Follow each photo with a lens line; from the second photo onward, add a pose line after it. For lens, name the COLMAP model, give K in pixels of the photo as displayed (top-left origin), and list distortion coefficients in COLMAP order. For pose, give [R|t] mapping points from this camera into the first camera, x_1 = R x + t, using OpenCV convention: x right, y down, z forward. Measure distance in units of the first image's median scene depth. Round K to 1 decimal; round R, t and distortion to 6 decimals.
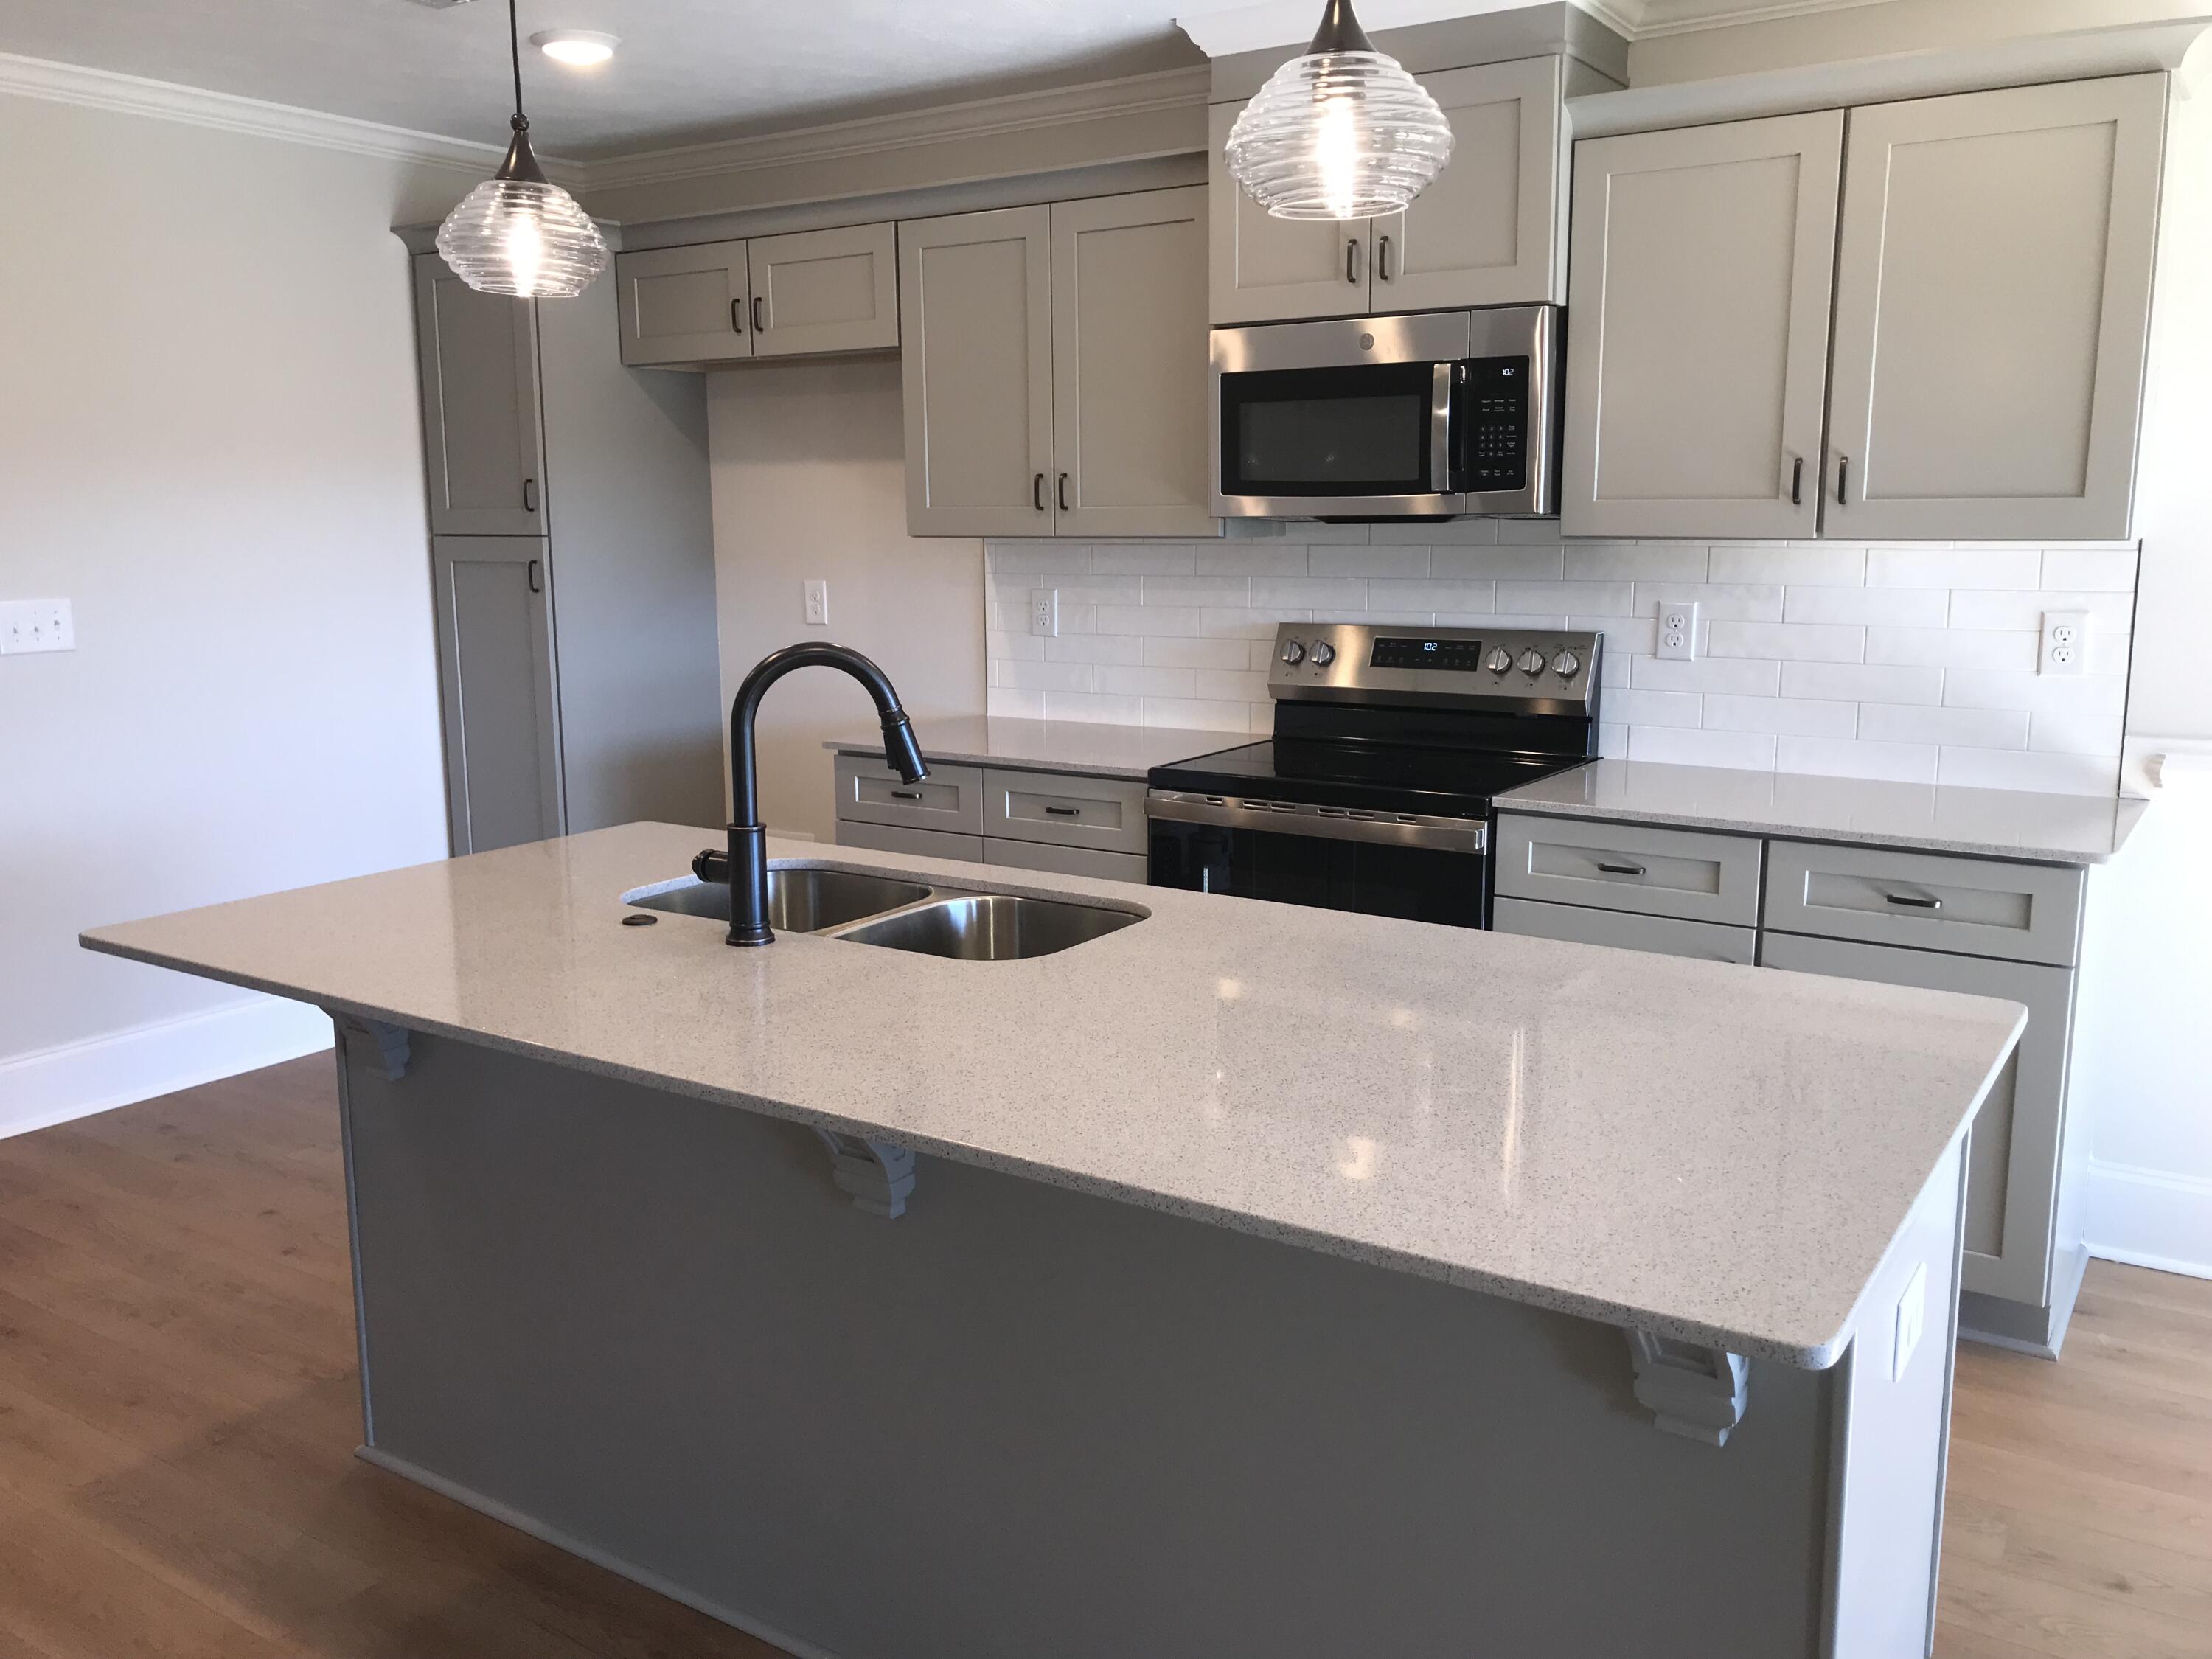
lens RADIAL K [[1812.8, 0, 1104.0], [0, 1812.8, 830.2], [0, 0, 1]] dist [0.018201, -0.003035]
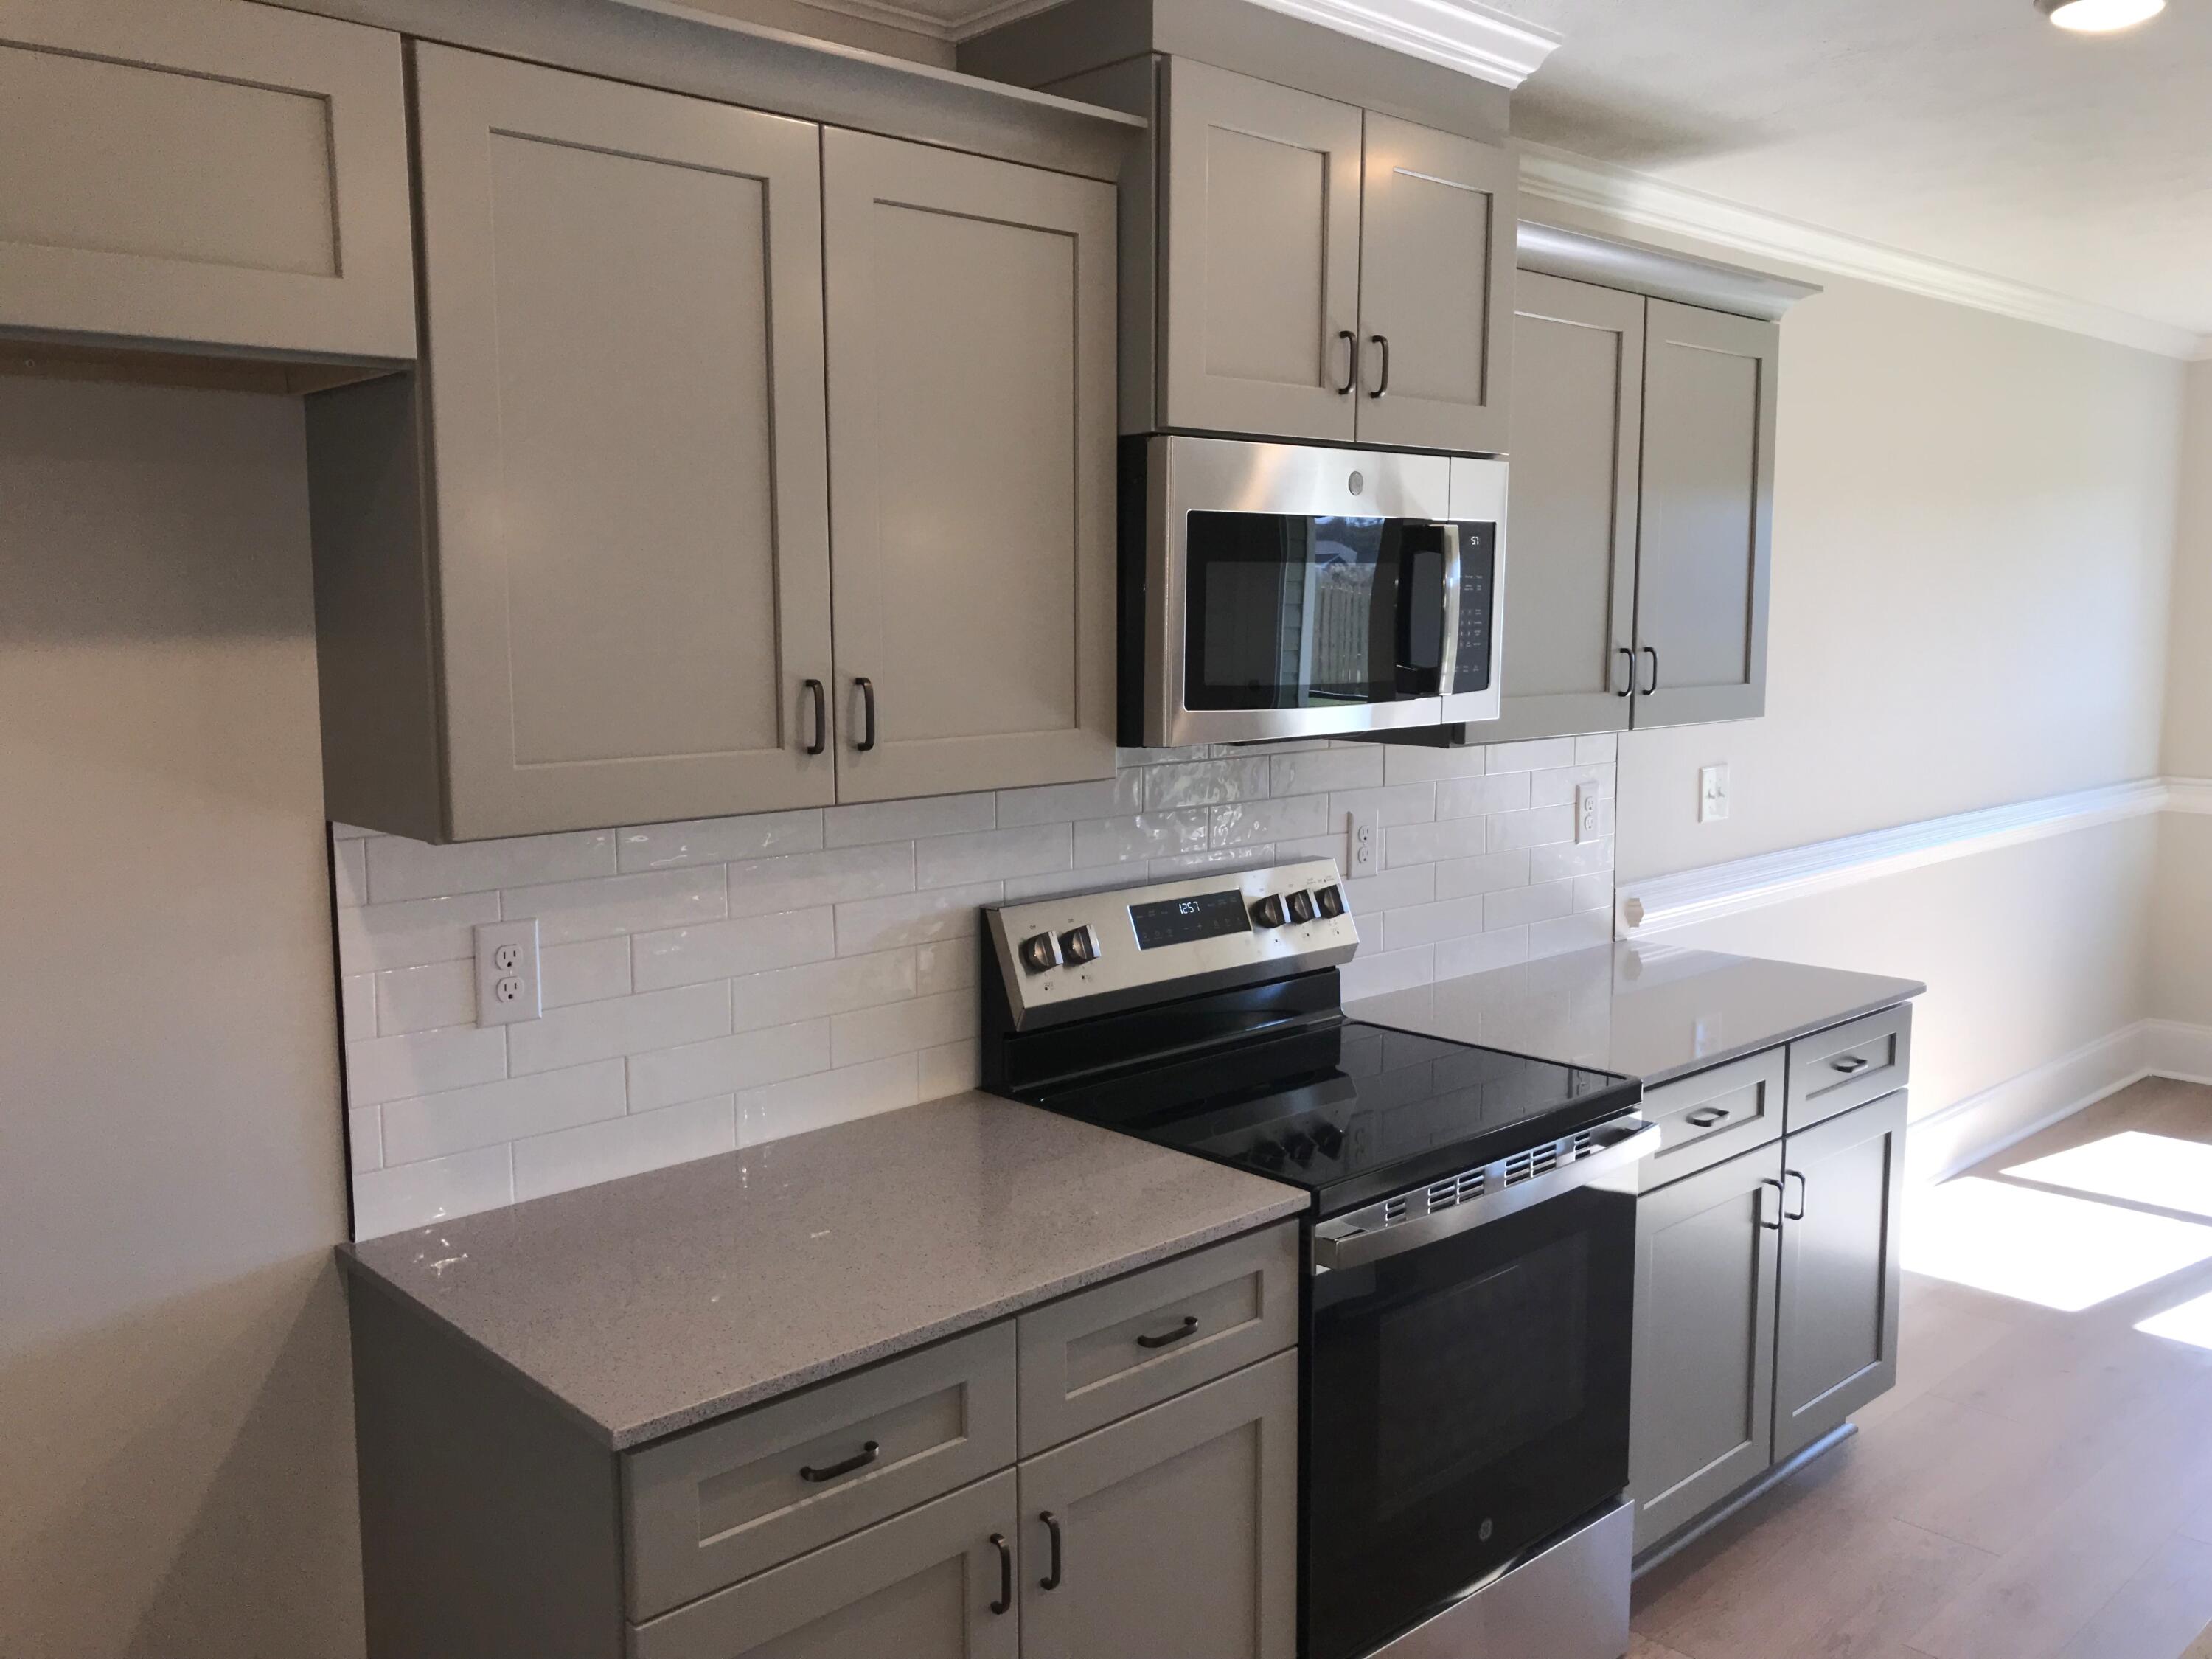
lens RADIAL K [[1812.8, 0, 1067.7], [0, 1812.8, 786.0], [0, 0, 1]] dist [0.018201, -0.003035]
pose [[0.244195, -0.089076, 0.965626, -0.526532], [0.174026, 0.983632, 0.046728, -0.197122], [-0.953983, 0.156633, 0.255700, 0.898375]]
